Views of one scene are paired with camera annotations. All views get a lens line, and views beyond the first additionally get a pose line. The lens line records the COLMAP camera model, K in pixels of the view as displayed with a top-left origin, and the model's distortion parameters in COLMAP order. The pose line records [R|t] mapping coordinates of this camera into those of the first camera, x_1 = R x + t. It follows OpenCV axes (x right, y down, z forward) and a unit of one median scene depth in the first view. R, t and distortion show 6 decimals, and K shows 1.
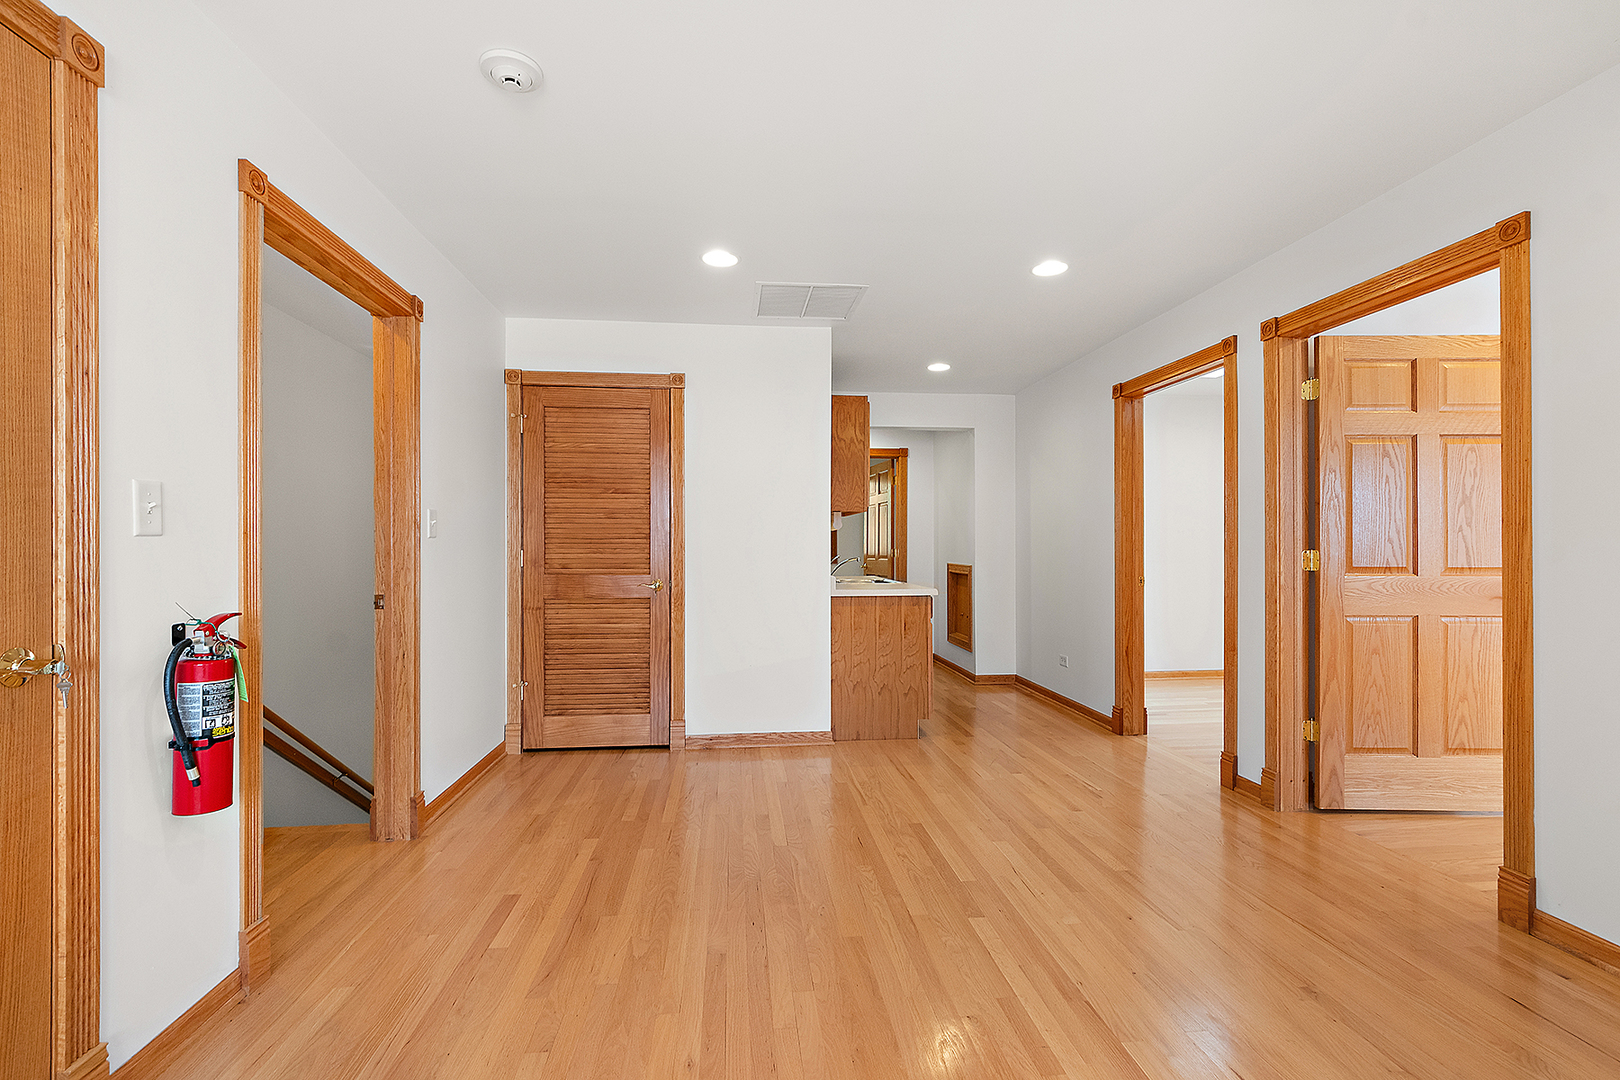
lens RADIAL K [[732.5, 0, 802.1], [0, 732.5, 542.6], [0, 0, 1]] dist [-0.001544, 0.001458]
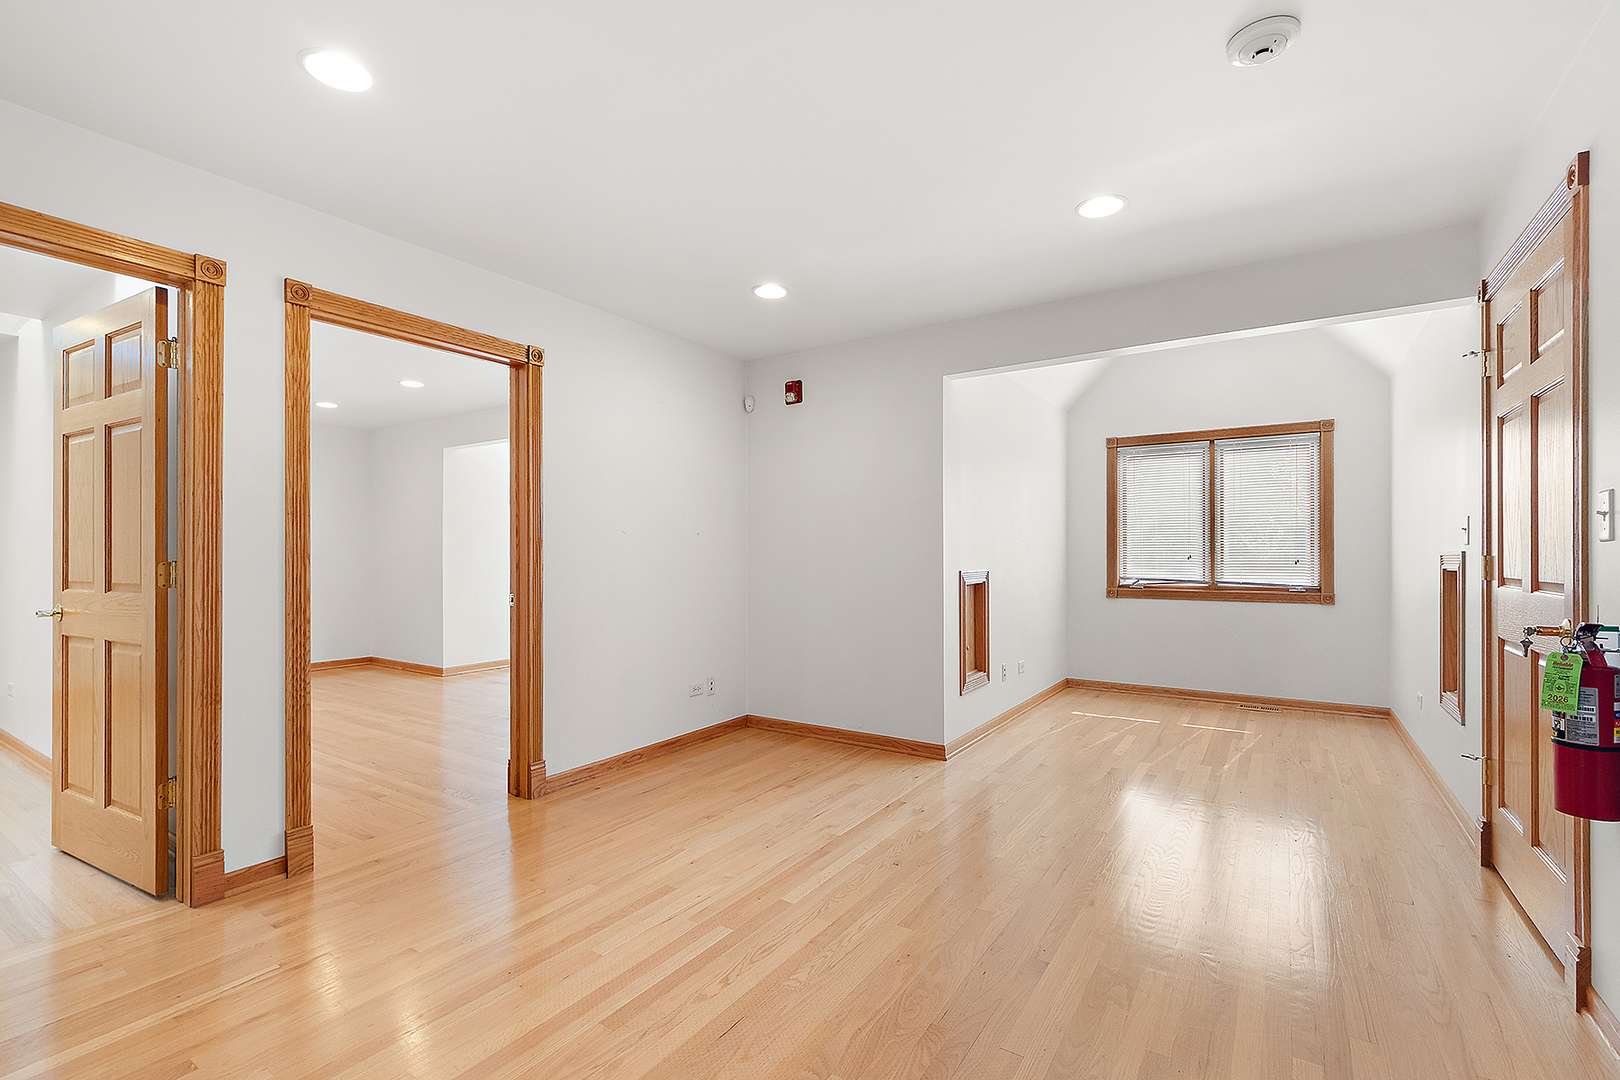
lens RADIAL K [[732.5, 0, 807.3], [0, 732.5, 550.7], [0, 0, 1]] dist [-0.001544, 0.001458]
pose [[-0.780163, 0.008568, 0.625518, -0.403510], [0.002729, 0.999943, -0.010293, 0.010738], [-0.625571, -0.006324, -0.780142, 1.604184]]
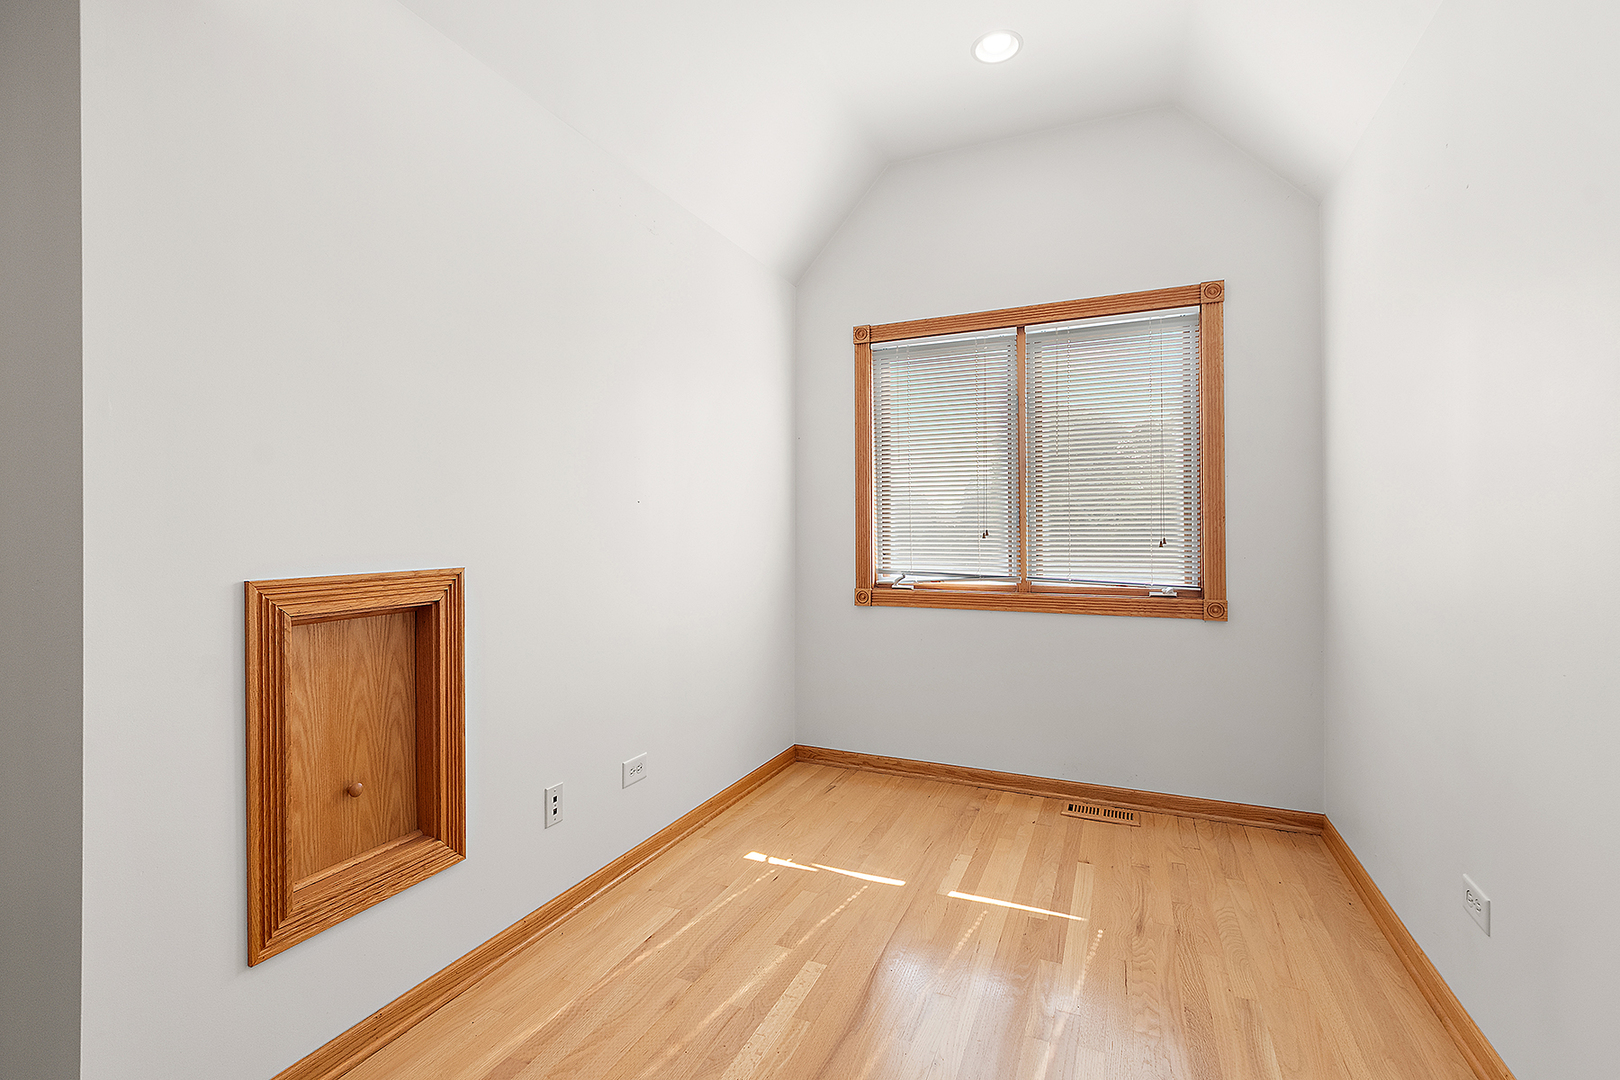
lens RADIAL K [[732.5, 0, 806.1], [0, 732.5, 524.2], [0, 0, 1]] dist [-0.001544, 0.001458]
pose [[-0.874662, 0.014468, 0.484517, -0.253824], [0.004845, 0.999765, -0.021108, 0.018201], [-0.484709, -0.016115, -0.874527, 0.370204]]
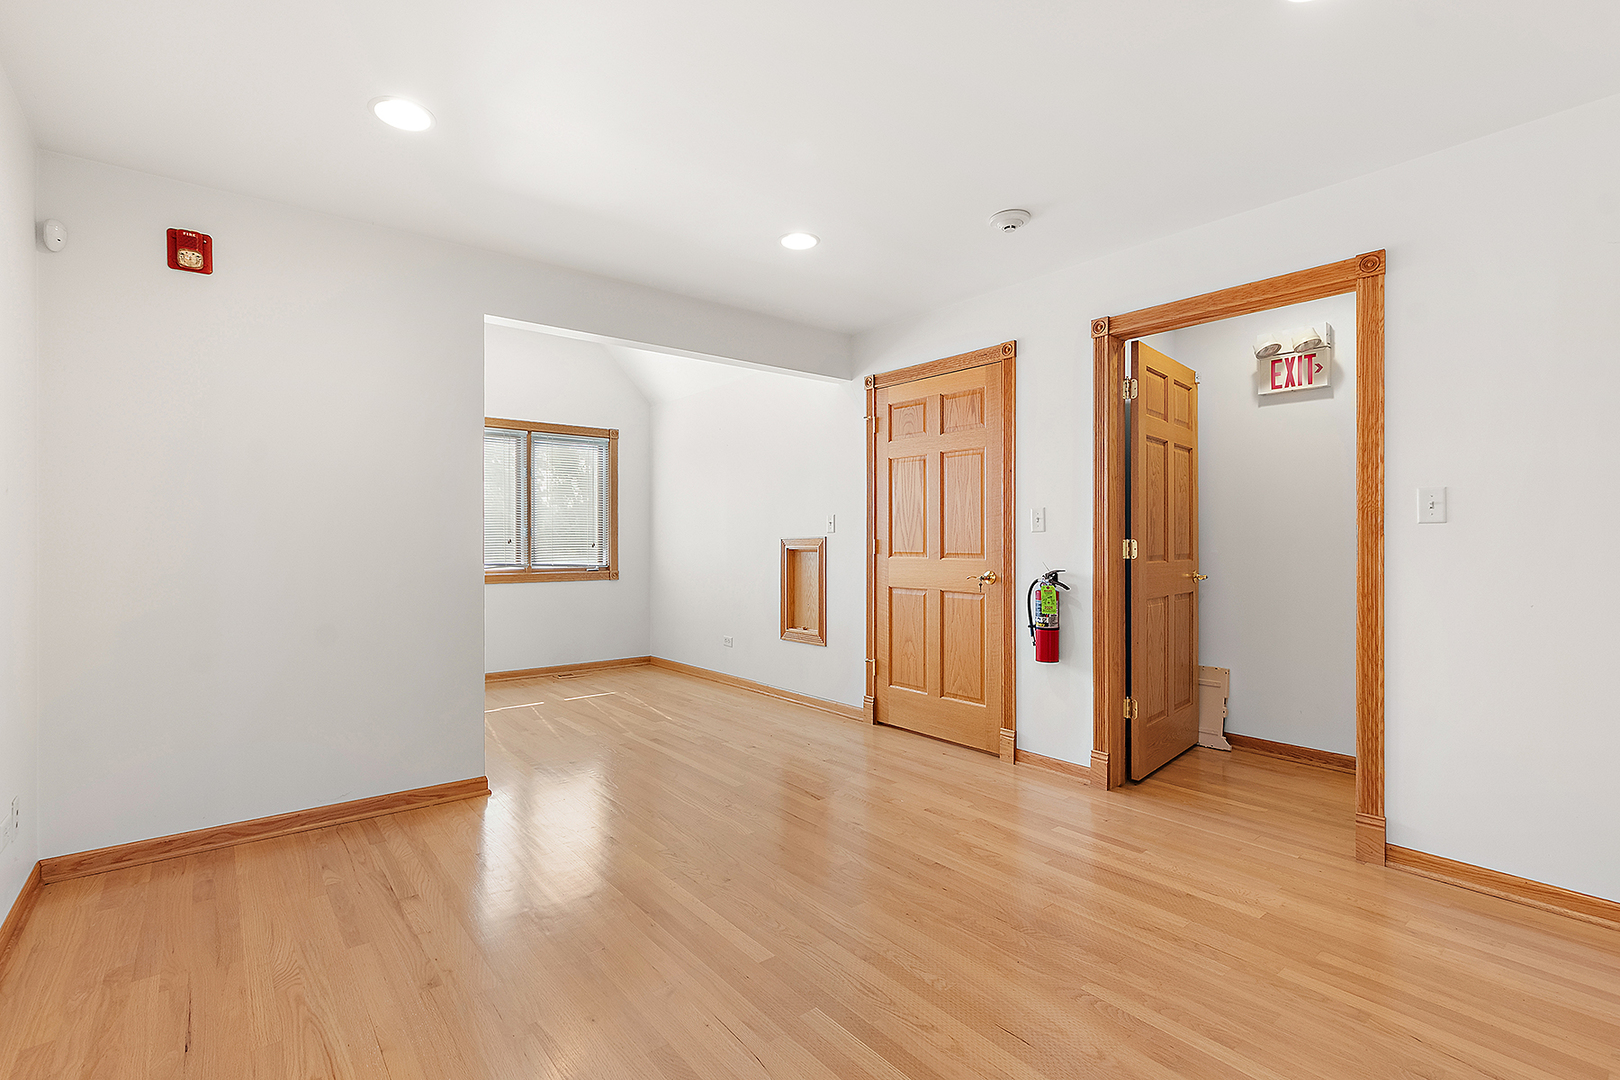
lens RADIAL K [[732.5, 0, 802.3], [0, 732.5, 535.2], [0, 0, 1]] dist [-0.001544, 0.001458]
pose [[-0.831041, 0.000335, -0.556211, 0.606984], [0.004949, 0.999965, -0.006792, 0.011133], [0.556189, -0.008397, -0.831014, 1.545991]]
